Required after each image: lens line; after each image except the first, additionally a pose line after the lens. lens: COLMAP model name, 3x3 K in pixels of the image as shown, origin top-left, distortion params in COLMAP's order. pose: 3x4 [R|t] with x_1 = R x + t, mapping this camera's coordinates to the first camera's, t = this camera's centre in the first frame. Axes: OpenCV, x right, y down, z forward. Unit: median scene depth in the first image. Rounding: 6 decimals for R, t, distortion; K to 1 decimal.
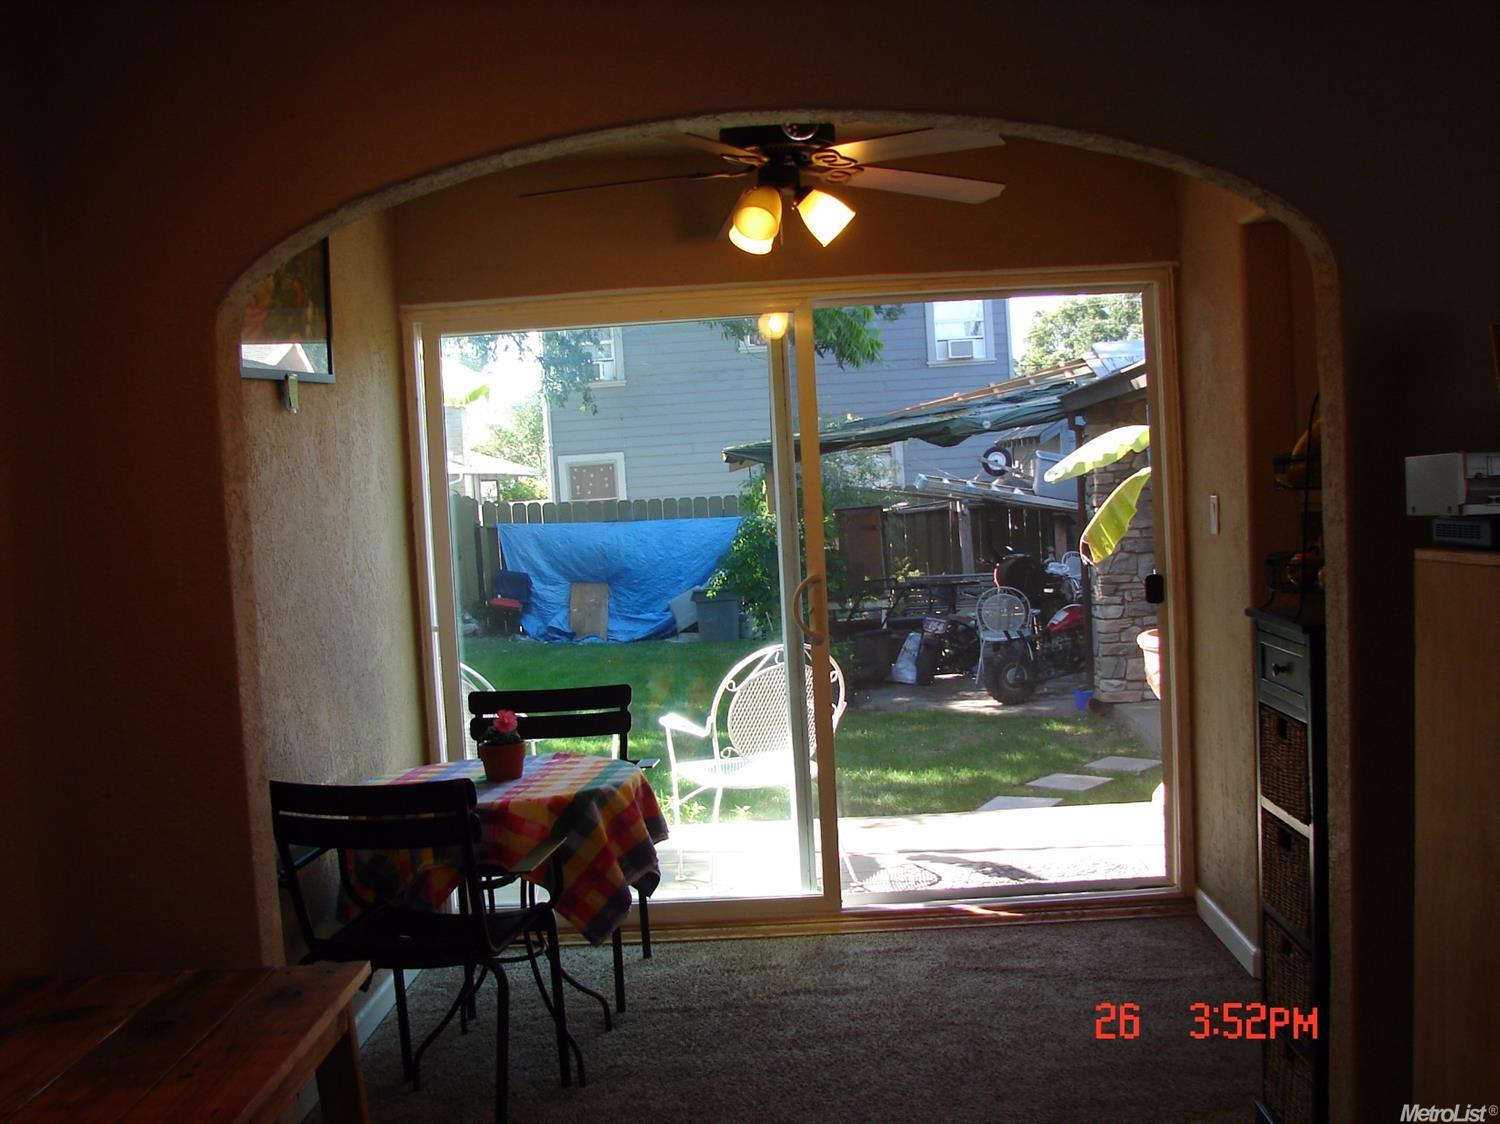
lens RADIAL K [[1620.3, 0, 750.6], [0, 1620.3, 572.8], [0, 0, 1]] dist [-0.204718, 0.249744]
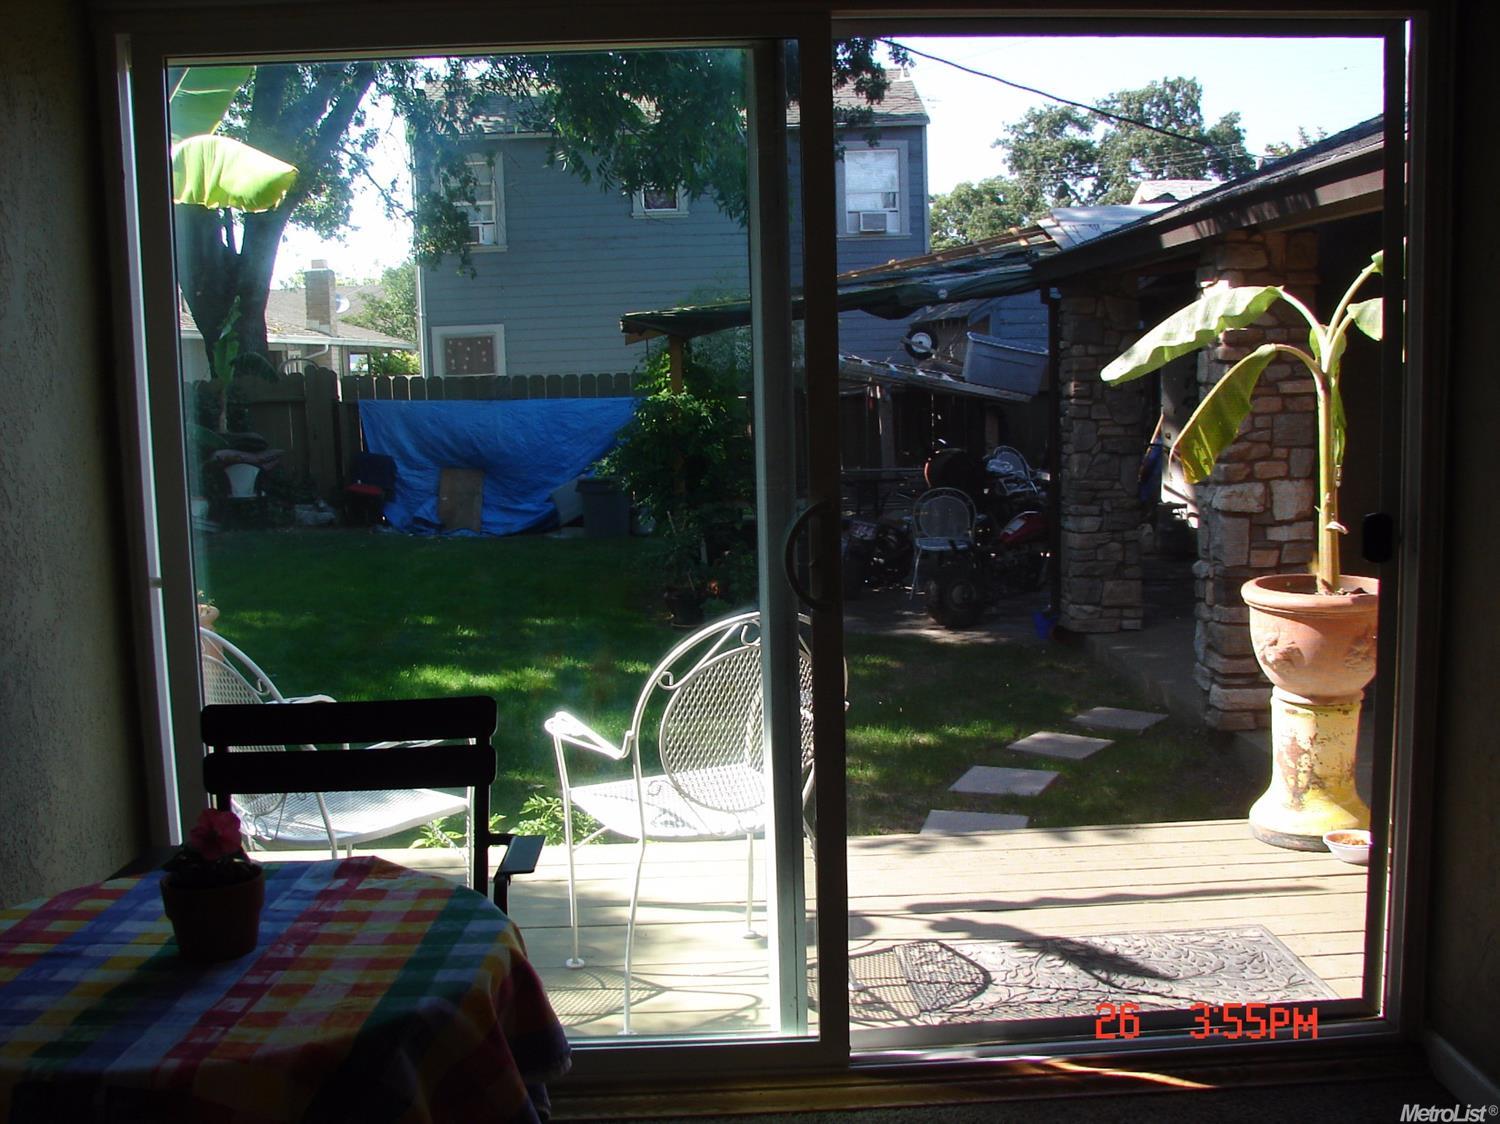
lens RADIAL K [[1620.3, 0, 750.6], [0, 1620.3, 572.8], [0, 0, 1]] dist [-0.204718, 0.249744]
pose [[0.996994, 0.018104, 0.075337, -0.007592], [-0.023509, 0.997165, 0.071481, -0.003777], [-0.073829, -0.073038, 0.994593, 0.115263]]
